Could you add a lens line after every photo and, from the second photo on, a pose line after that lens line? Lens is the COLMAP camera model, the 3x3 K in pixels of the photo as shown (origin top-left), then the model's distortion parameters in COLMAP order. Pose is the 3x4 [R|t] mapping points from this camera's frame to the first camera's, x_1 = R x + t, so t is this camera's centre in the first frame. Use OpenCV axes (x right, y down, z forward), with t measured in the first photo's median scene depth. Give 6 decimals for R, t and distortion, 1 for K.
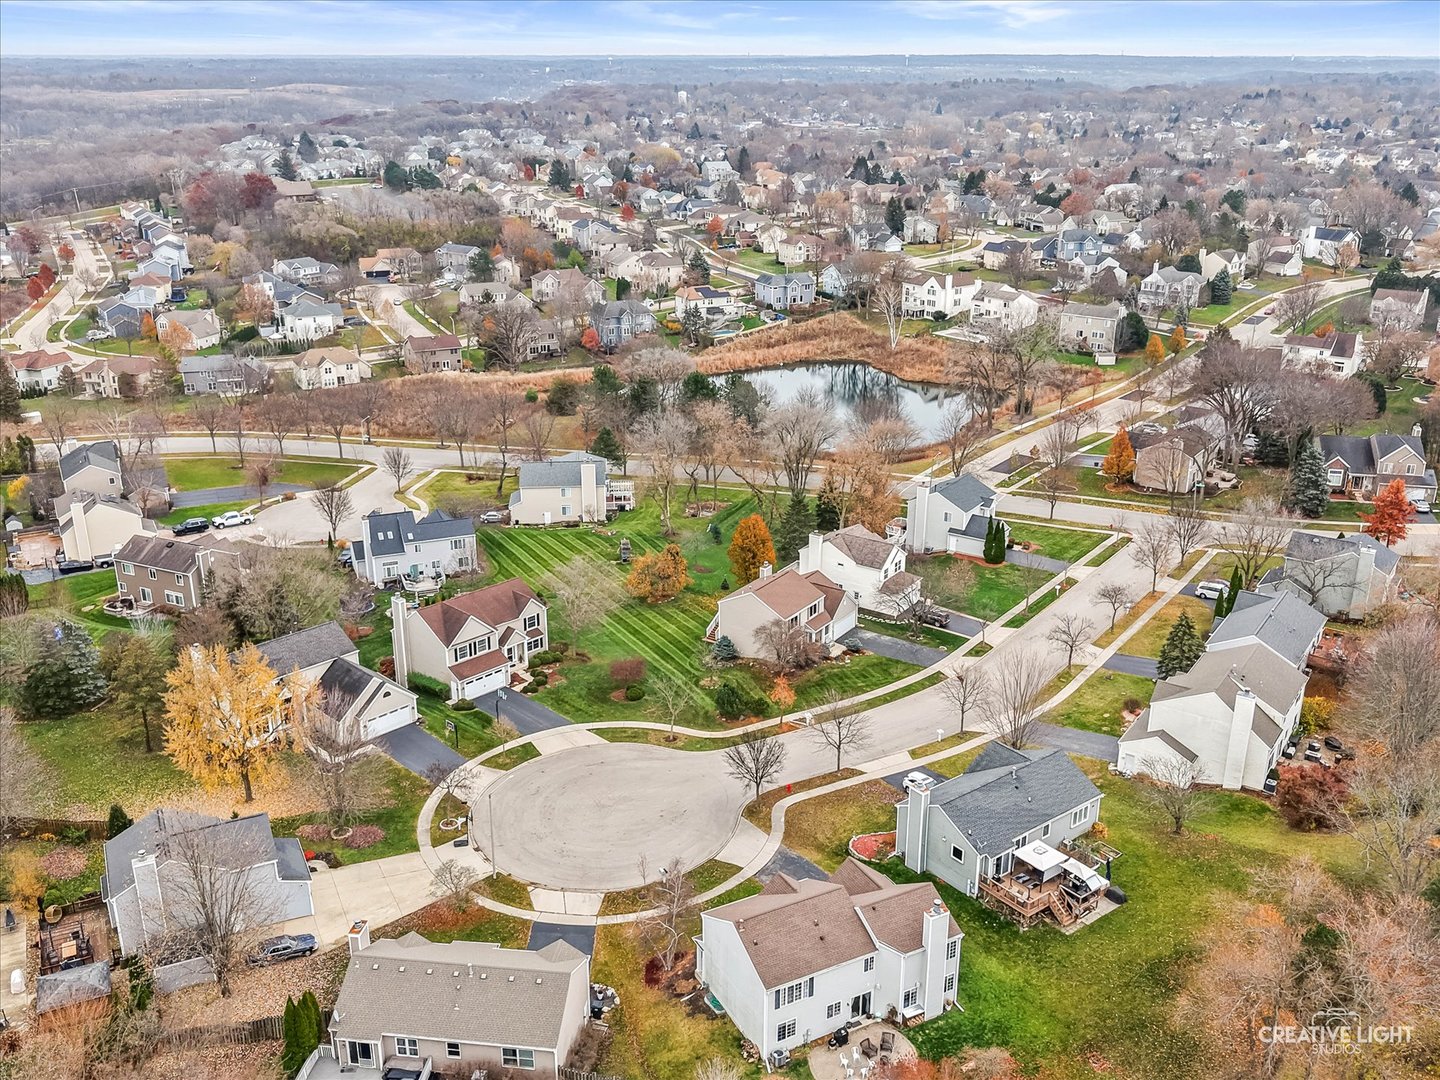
lens RADIAL K [[1294.0, 0, 722.1], [0, 1294.0, 543.2], [0, 0, 1]] dist [0.050946, -0.058854]
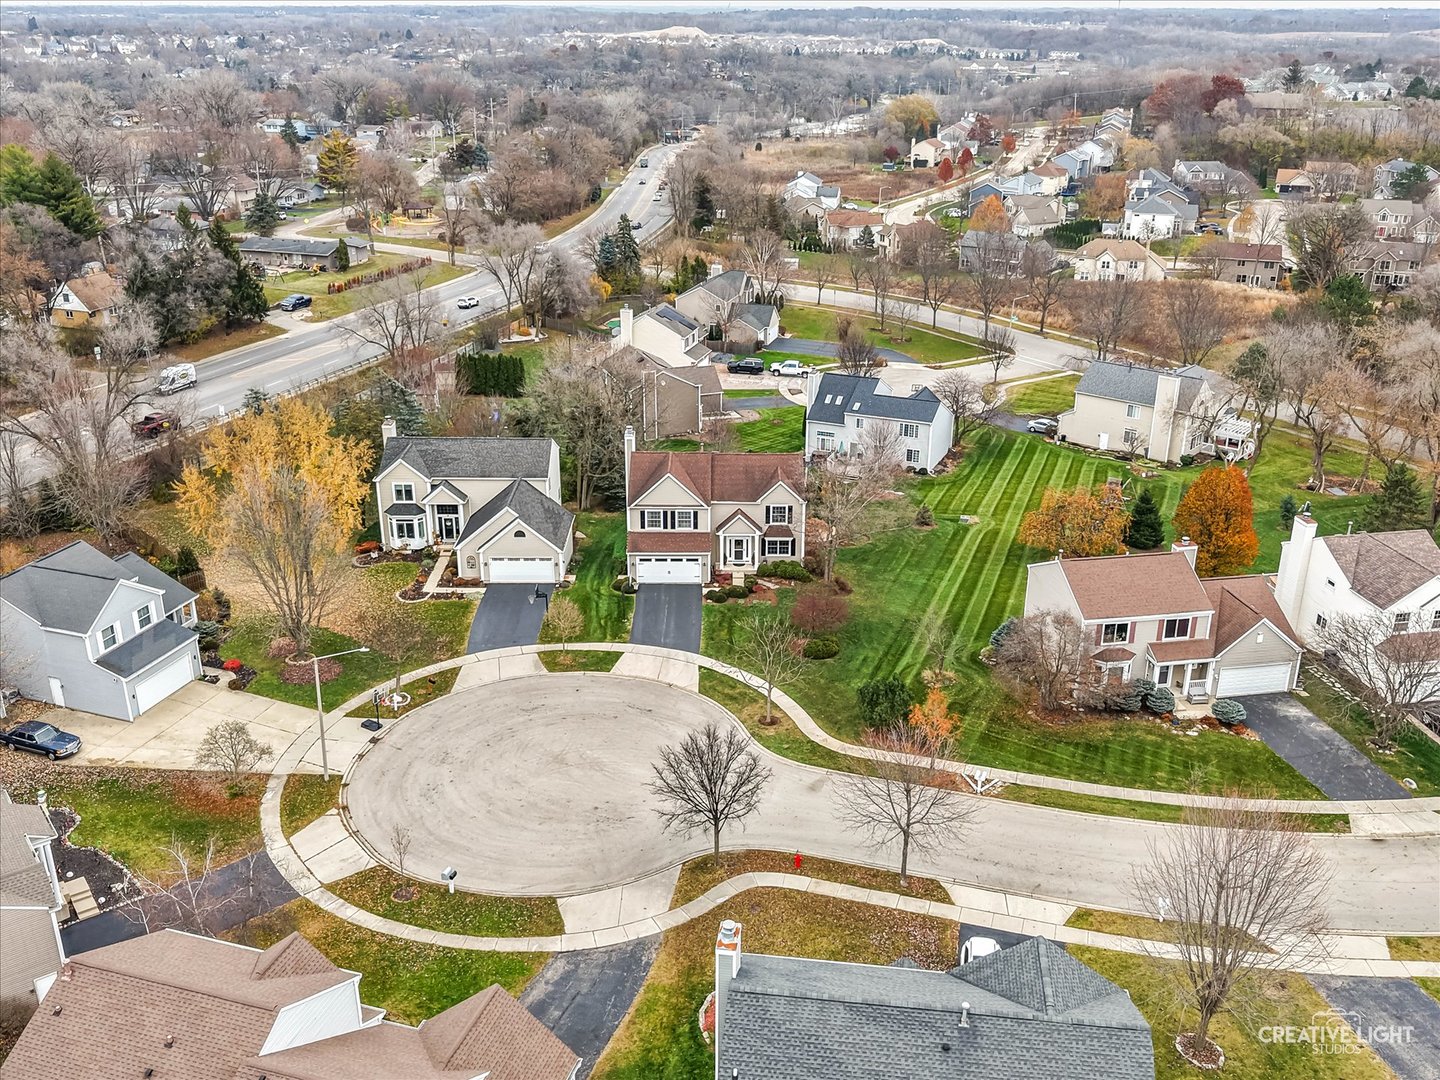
lens RADIAL K [[1294.0, 0, 717.0], [0, 1294.0, 537.8], [0, 0, 1]] dist [0.050946, -0.058854]
pose [[0.698903, 0.267568, -0.663282, 0.296073], [-0.249357, 0.960355, 0.124658, -0.006509], [0.670340, 0.078270, 0.737915, 0.446312]]
